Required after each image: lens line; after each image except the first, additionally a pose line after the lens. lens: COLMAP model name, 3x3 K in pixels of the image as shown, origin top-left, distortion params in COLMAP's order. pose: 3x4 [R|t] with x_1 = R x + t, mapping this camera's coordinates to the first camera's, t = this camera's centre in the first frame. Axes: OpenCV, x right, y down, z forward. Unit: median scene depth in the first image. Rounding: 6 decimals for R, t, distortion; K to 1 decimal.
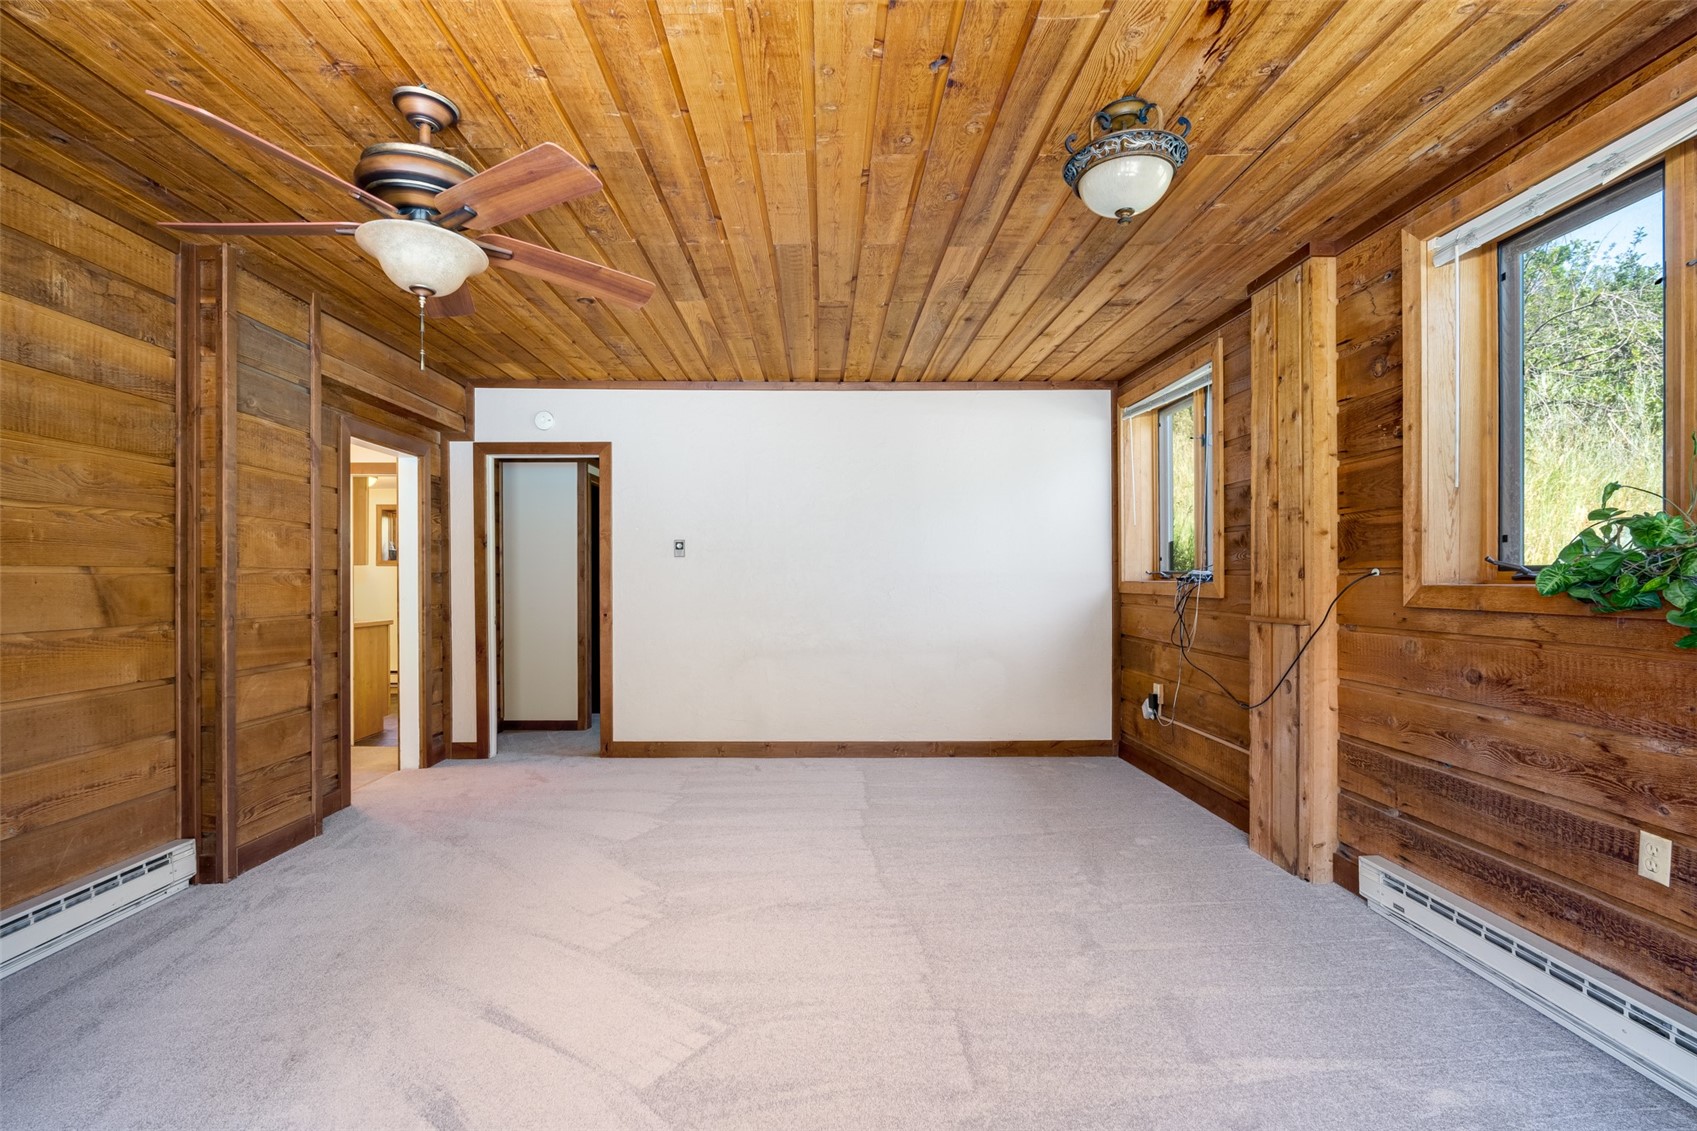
lens RADIAL K [[744.4, 0, 844.3], [0, 744.4, 574.5], [0, 0, 1]] dist [0.001362, 0.000247]
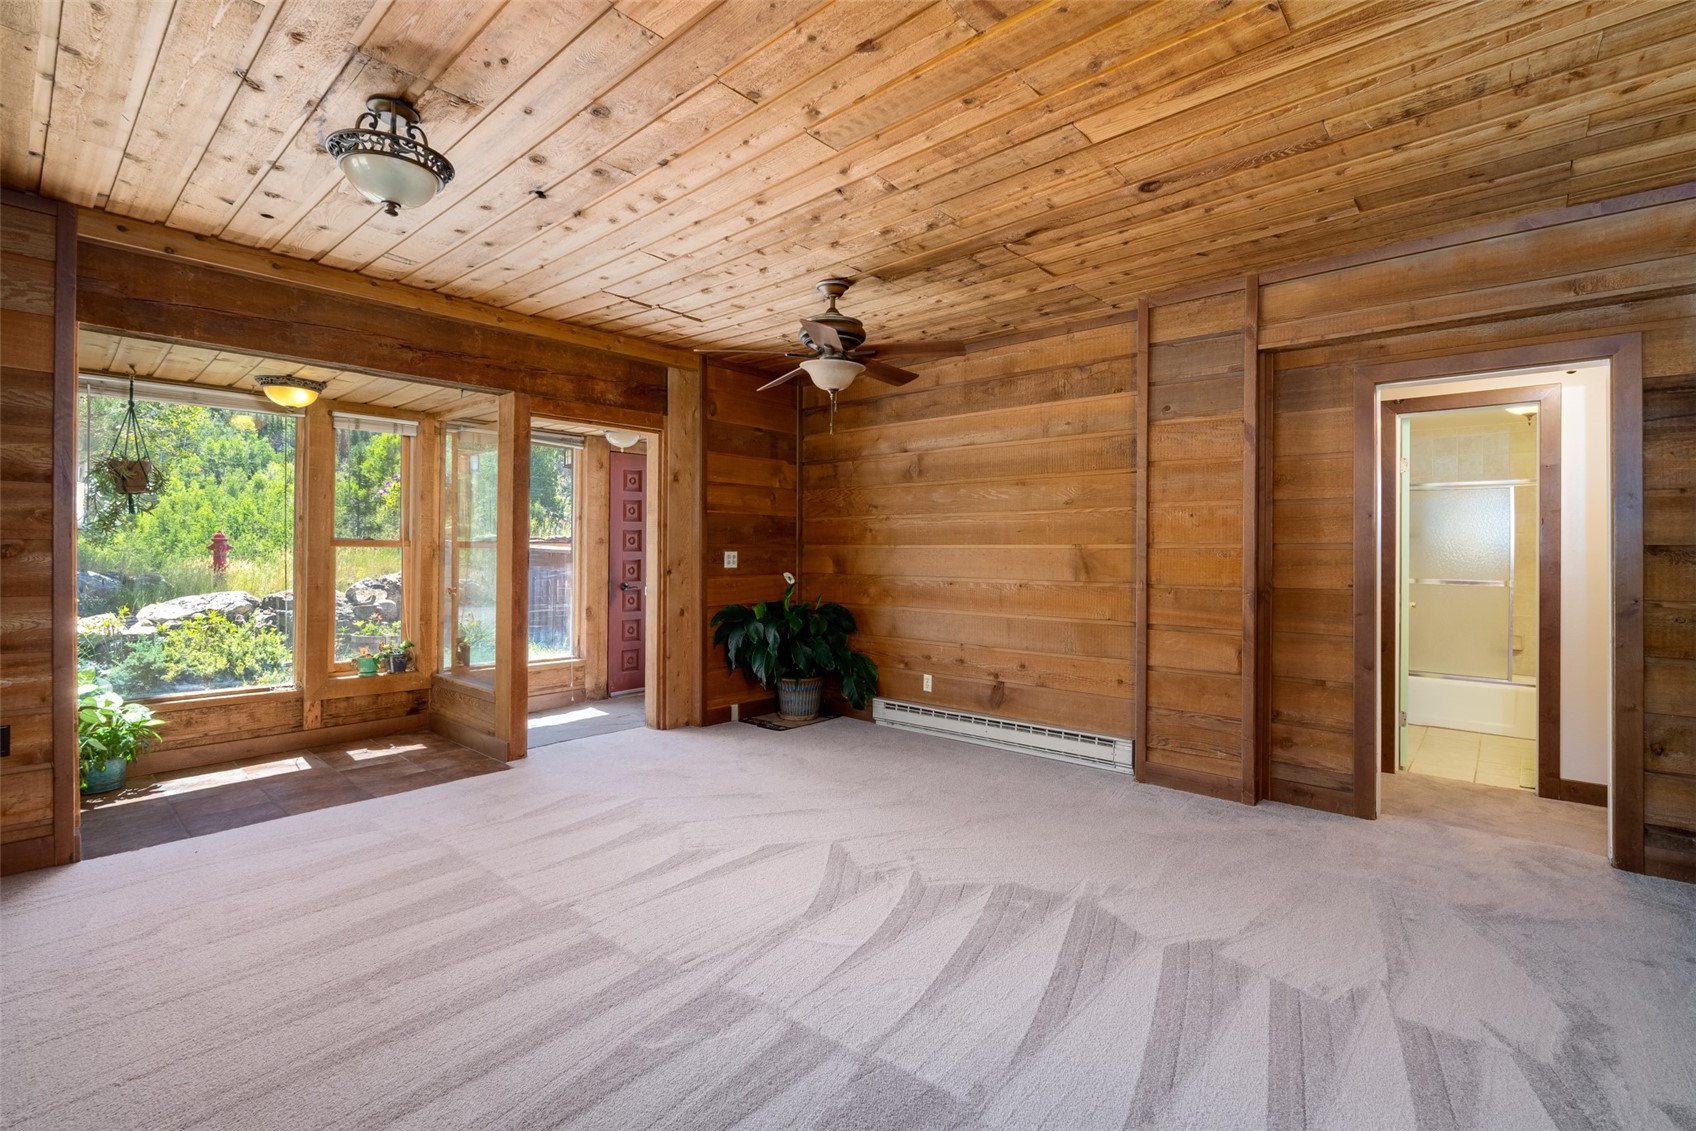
lens RADIAL K [[762.1, 0, 844.9], [0, 762.1, 544.1], [0, 0, 1]] dist [-0.000467, -0.000039]
pose [[-0.692841, -0.007674, -0.721050, 0.483031], [-0.001875, 0.999959, -0.008841, 0.004273], [0.721088, -0.004773, -0.692827, 1.490676]]
